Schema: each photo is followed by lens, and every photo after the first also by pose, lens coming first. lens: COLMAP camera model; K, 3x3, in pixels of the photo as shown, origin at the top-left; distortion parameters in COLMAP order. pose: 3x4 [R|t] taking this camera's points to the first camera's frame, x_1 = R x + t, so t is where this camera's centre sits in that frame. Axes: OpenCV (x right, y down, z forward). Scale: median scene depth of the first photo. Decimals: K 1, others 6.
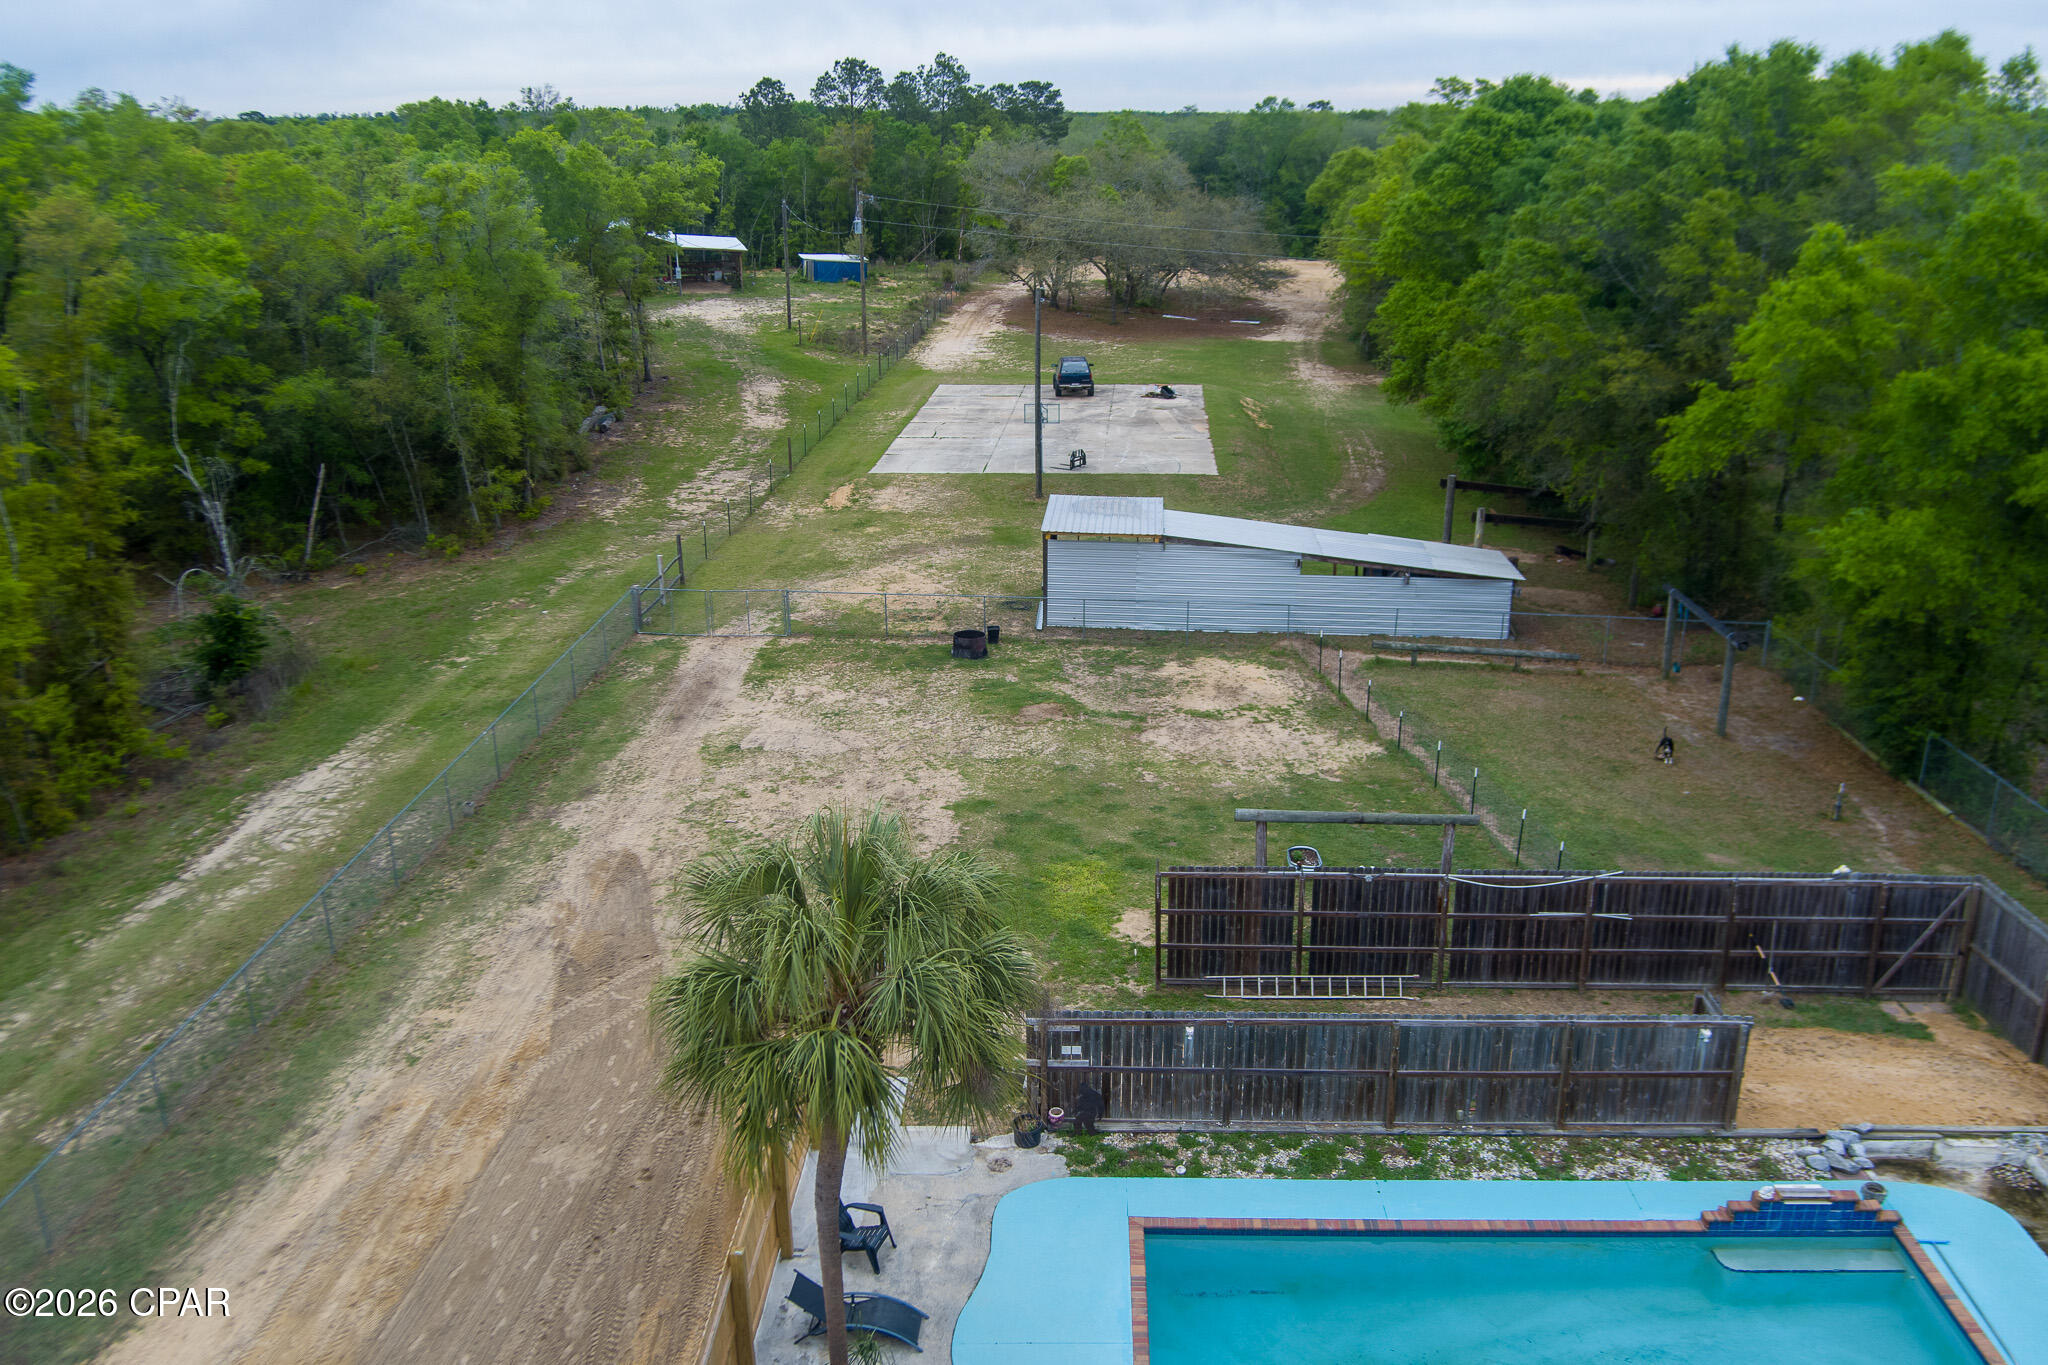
lens RADIAL K [[1661.5, 0, 1013.5], [0, 1661.5, 684.0], [0, 0, 1]] dist [-0.063105, -0.000192]
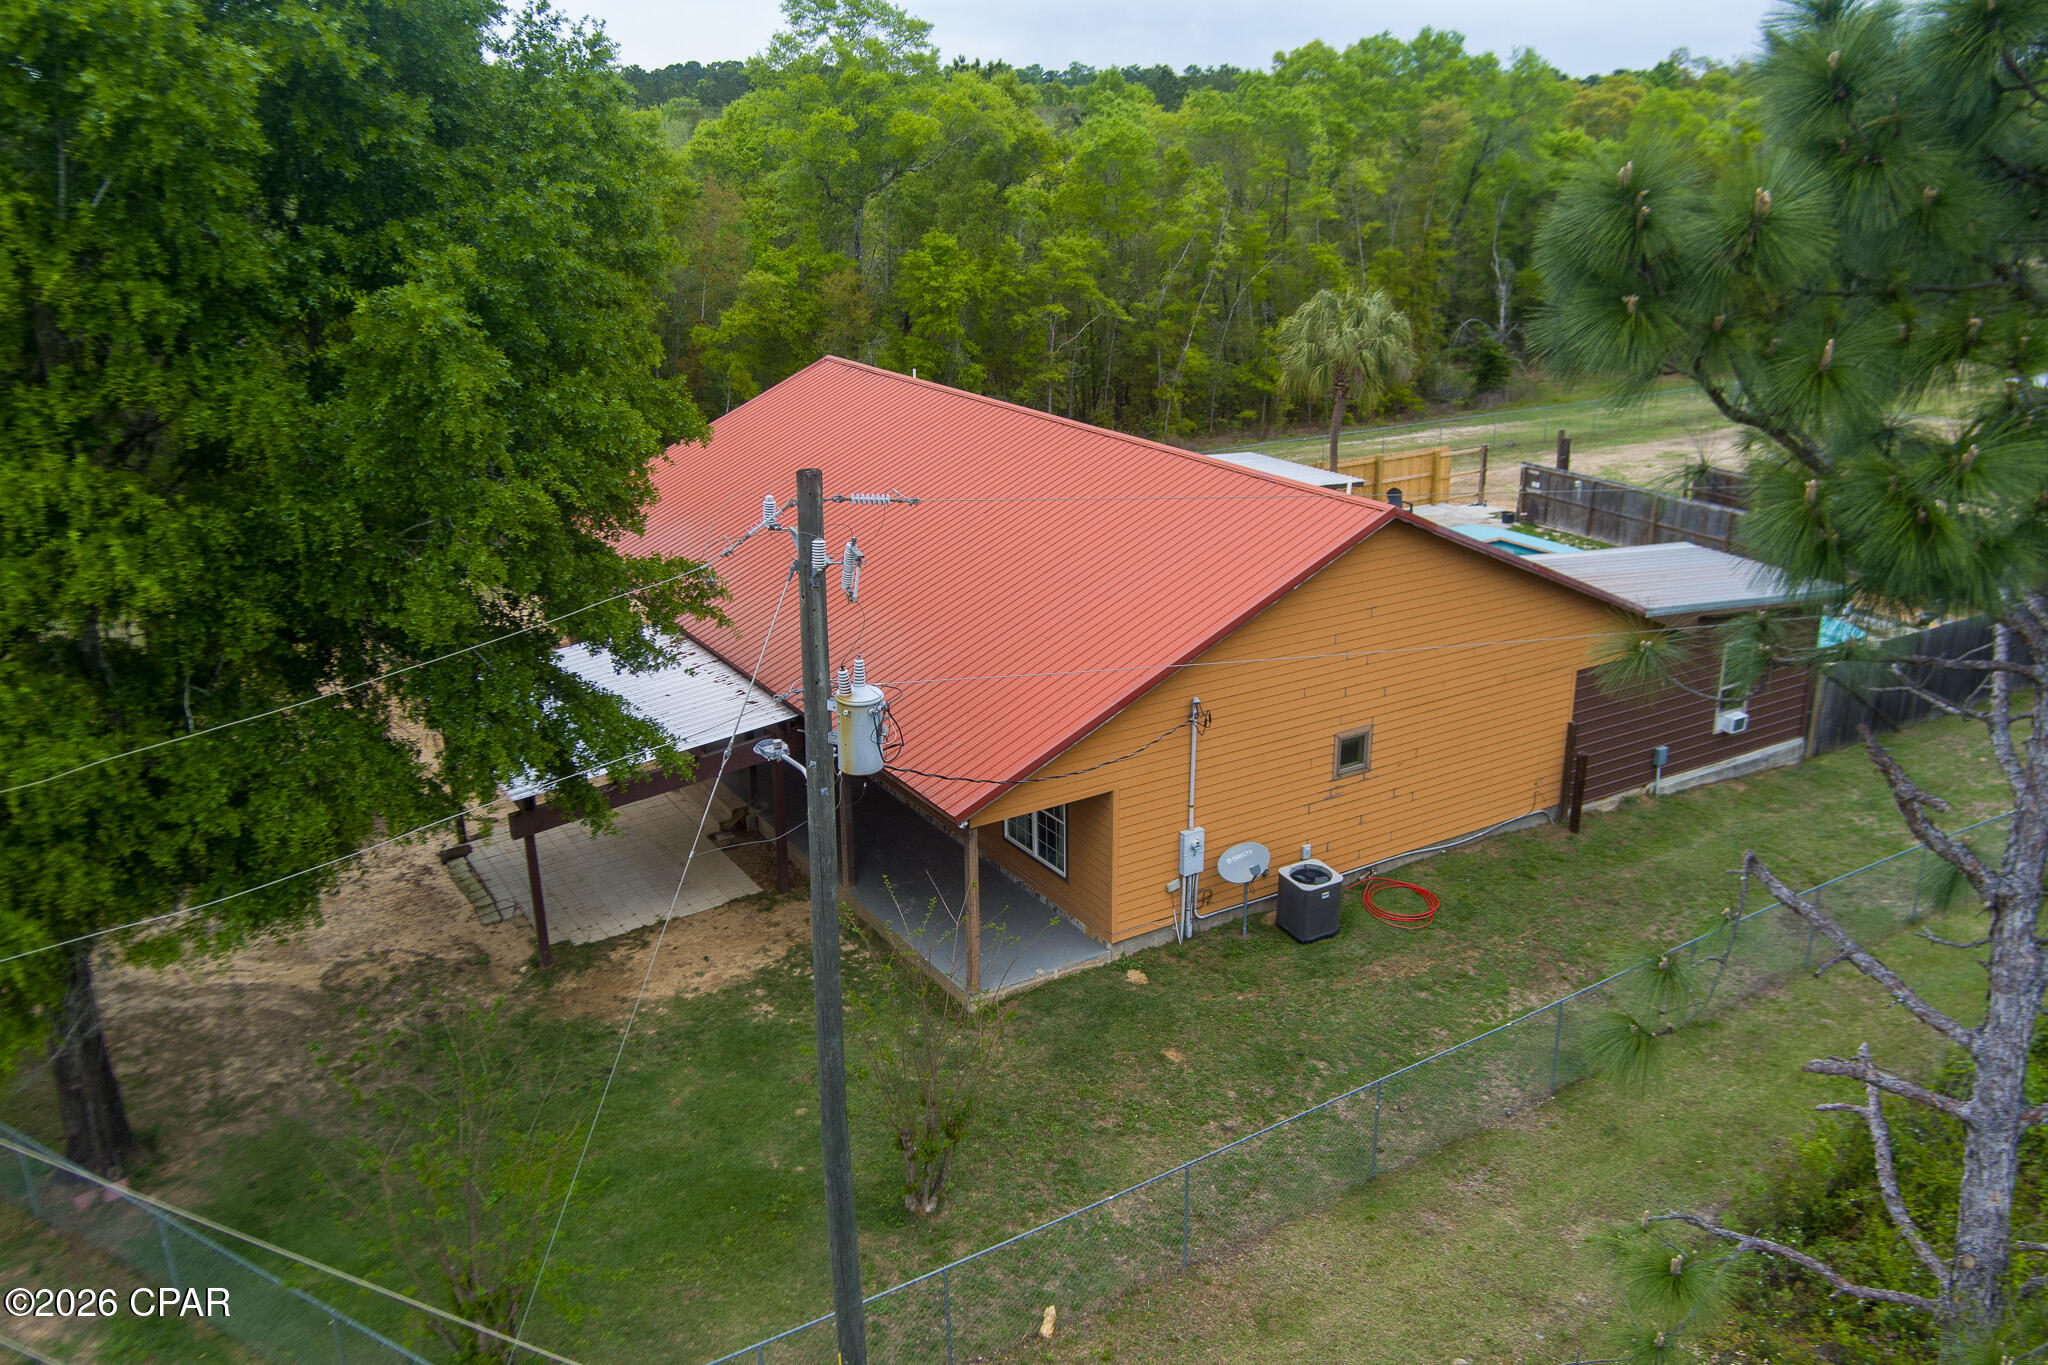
lens RADIAL K [[1661.5, 0, 1013.5], [0, 1661.5, 684.0], [0, 0, 1]] dist [-0.063105, -0.000192]
pose [[0.552354, 0.277781, -0.785966, 0.453929], [-0.264065, 0.952596, 0.151095, 0.103905], [0.790680, 0.124088, 0.599522, -0.251381]]
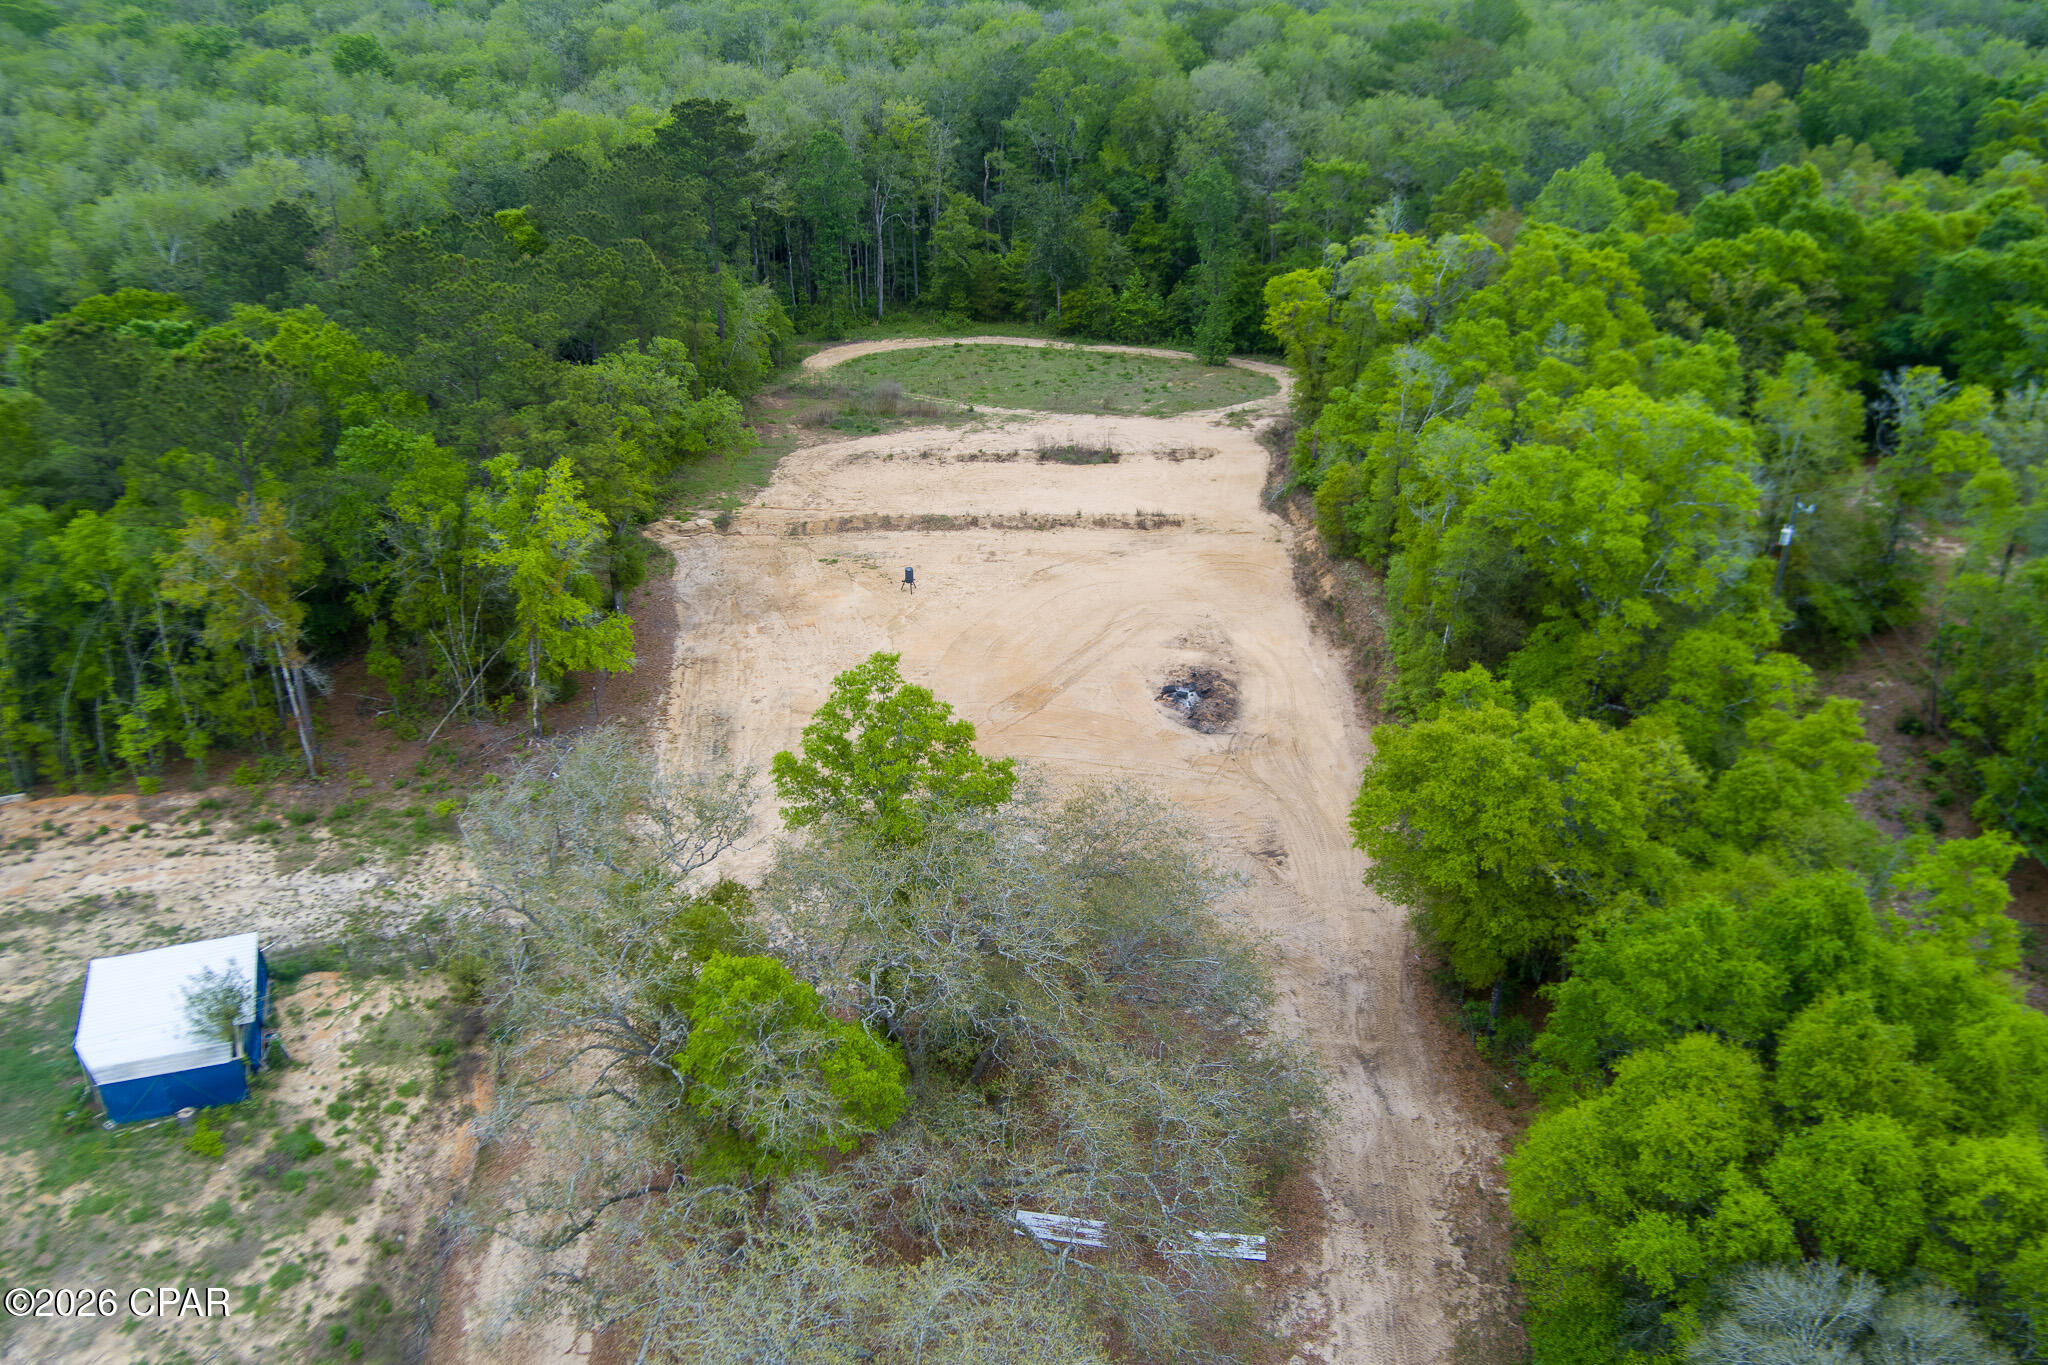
lens RADIAL K [[1664.2, 0, 1014.3], [0, 1664.2, 688.5], [0, 0, 1]] dist [-0.068522, 0.016777]
pose [[0.988349, -0.078308, 0.130518, 0.089209], [0.056128, 0.984578, 0.165695, -0.745243], [-0.141481, -0.156439, 0.977502, 1.164596]]
